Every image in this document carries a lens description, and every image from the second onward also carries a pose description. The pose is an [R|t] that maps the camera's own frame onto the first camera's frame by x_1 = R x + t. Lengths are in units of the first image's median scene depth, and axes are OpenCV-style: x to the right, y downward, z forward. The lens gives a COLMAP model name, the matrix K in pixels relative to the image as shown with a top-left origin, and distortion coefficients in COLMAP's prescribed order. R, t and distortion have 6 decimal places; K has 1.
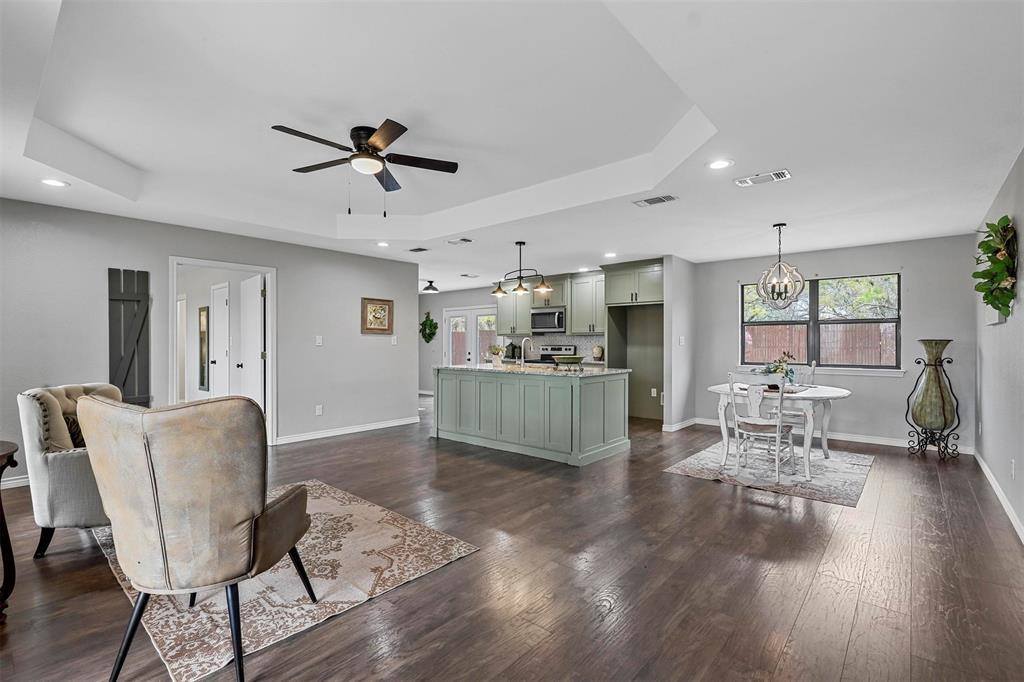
lens RADIAL K [[467.0, 0, 504.5], [0, 467.0, 349.0], [0, 0, 1]] dist [-0.002911, -0.000446]
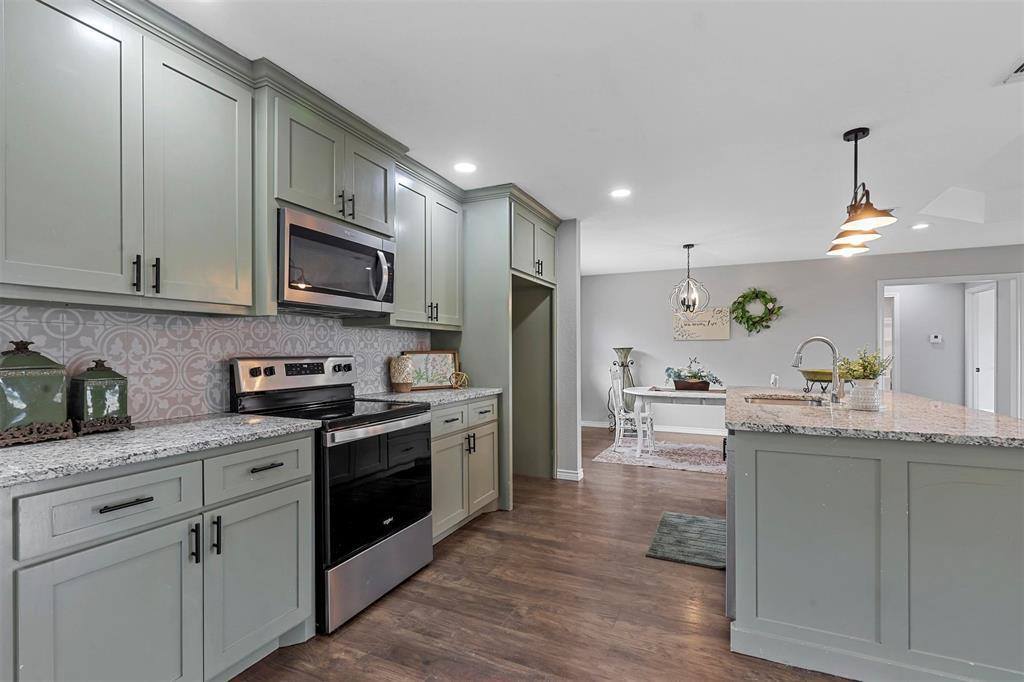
lens RADIAL K [[467.0, 0, 504.5], [0, 467.0, 349.0], [0, 0, 1]] dist [-0.002911, -0.000446]
pose [[-0.279666, 0.005395, 0.960082, -0.218608], [0.013079, 0.999913, -0.001808, -0.010785], [-0.960008, 0.012051, -0.279712, 1.028258]]
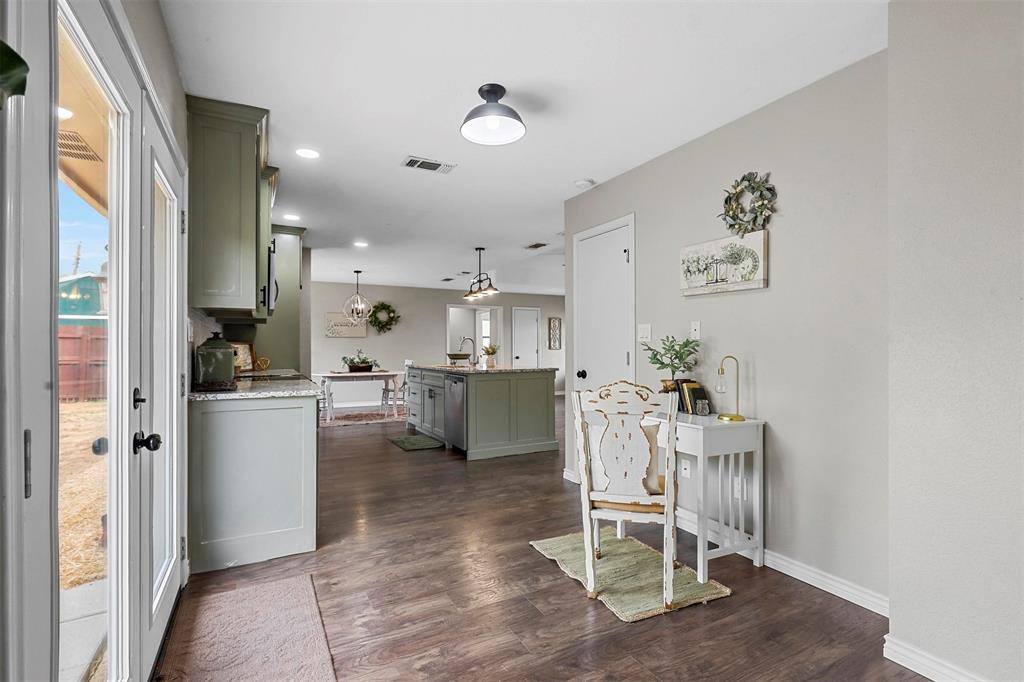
lens RADIAL K [[473.1, 0, 512.0], [0, 473.1, 341.0], [0, 0, 1]] dist [0.000093, -0.000001]
pose [[-0.938034, 0.005413, 0.346501, -0.284372], [0.004703, 0.999985, -0.002889, -0.009005], [-0.346512, -0.001081, -0.938045, 1.386156]]
